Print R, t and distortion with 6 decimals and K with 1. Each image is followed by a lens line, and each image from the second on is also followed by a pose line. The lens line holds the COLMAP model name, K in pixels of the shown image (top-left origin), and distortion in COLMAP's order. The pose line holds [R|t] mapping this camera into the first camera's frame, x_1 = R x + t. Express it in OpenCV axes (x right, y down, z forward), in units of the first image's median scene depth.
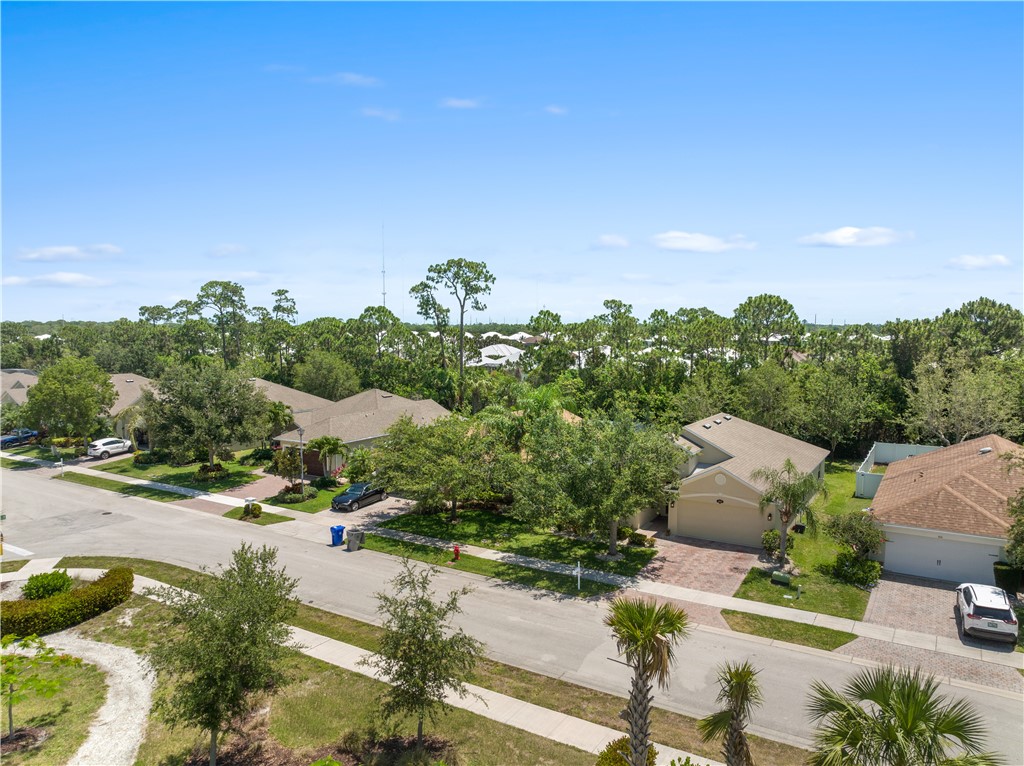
lens RADIAL K [[722.4, 0, 512.4], [0, 722.4, 388.4], [0, 0, 1]] dist [-0.030979, 0.011499]
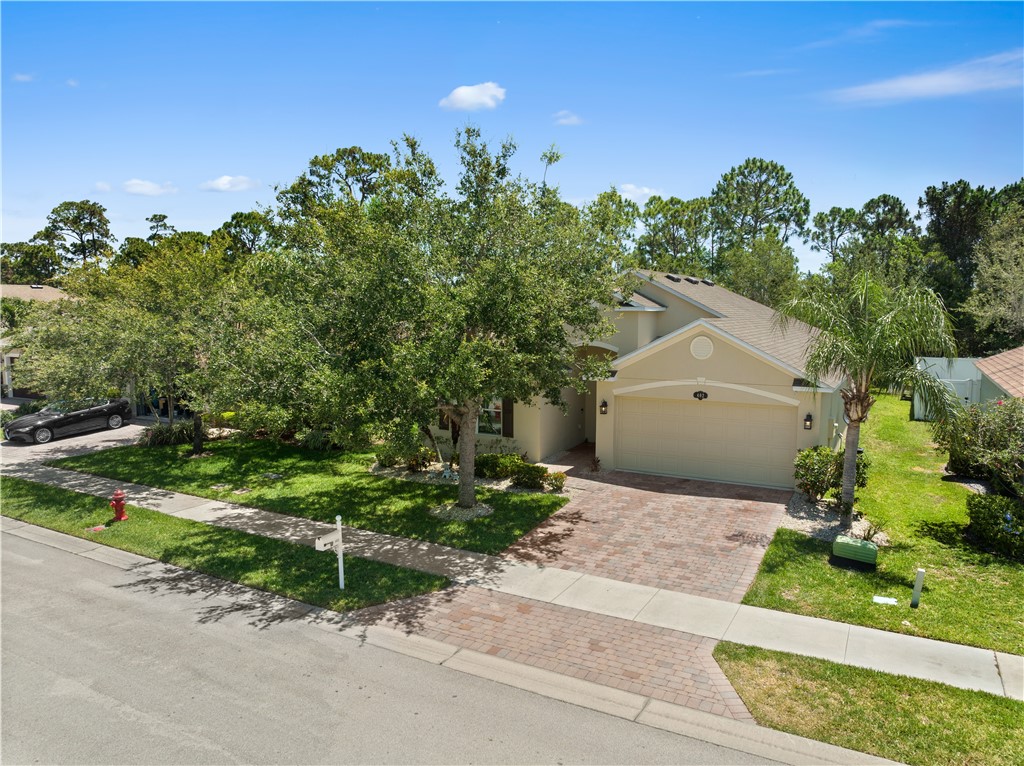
lens RADIAL K [[722.4, 0, 509.8], [0, 722.4, 385.2], [0, 0, 1]] dist [-0.030979, 0.011499]
pose [[0.999180, -0.007892, 0.039719, 0.155279], [0.007174, 0.999809, 0.018167, 0.152014], [-0.039855, -0.017867, 0.999046, 0.572306]]
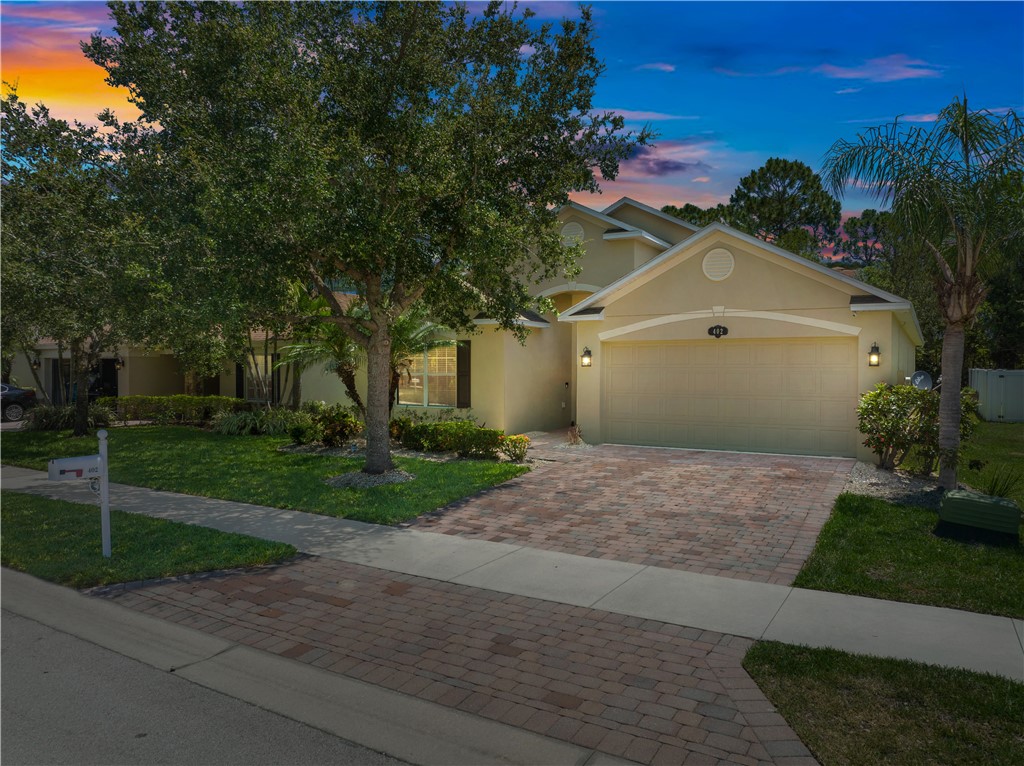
lens RADIAL K [[722.4, 0, 513.3], [0, 722.4, 377.6], [0, 0, 1]] dist [-0.030979, 0.011499]
pose [[0.999887, 0.002763, 0.014750, 0.201926], [-0.001610, 0.996979, -0.077660, 0.223172], [-0.014920, 0.077628, 0.996871, 0.717378]]
